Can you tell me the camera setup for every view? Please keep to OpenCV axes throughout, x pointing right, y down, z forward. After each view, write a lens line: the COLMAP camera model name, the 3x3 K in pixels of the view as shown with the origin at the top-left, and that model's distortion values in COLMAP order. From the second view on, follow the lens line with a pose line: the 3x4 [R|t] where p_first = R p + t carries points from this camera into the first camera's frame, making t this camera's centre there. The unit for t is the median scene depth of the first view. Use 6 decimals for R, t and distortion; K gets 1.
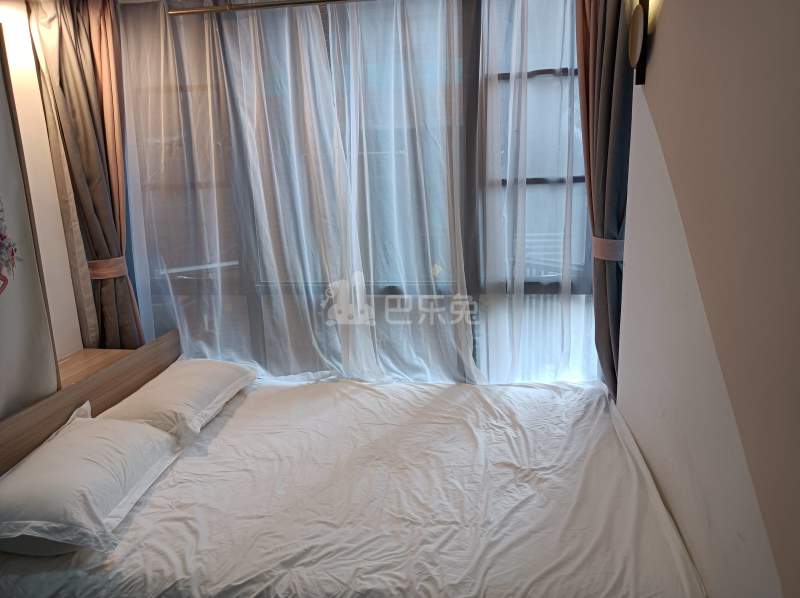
lens RADIAL K [[619.4, 0, 398.6], [0, 619.4, 290.4], [0, 0, 1]] dist [0.023527, -0.007527]
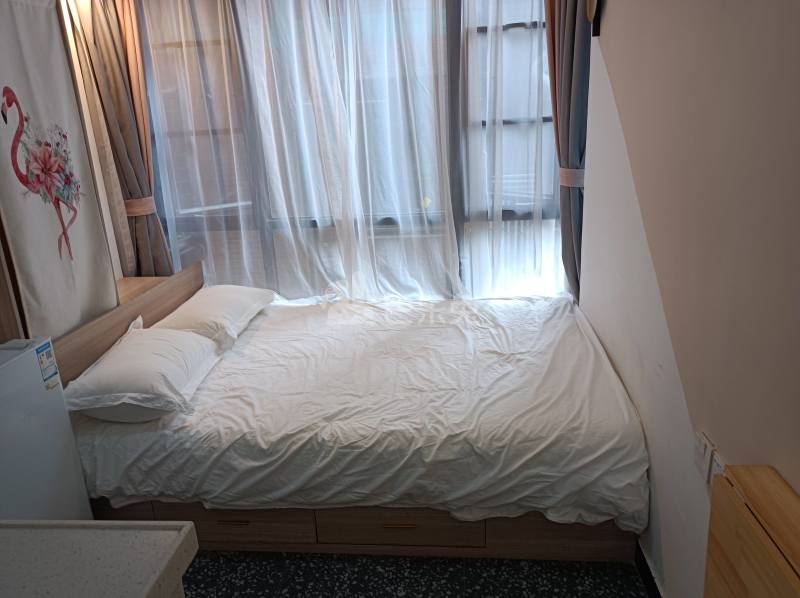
lens RADIAL K [[619.4, 0, 398.6], [0, 619.4, 290.4], [0, 0, 1]] dist [0.023527, -0.007527]
pose [[0.998694, -0.029751, 0.041534, -0.051389], [0.026689, 0.997017, 0.072428, 0.053598], [-0.043565, -0.071224, 0.996509, -0.190214]]
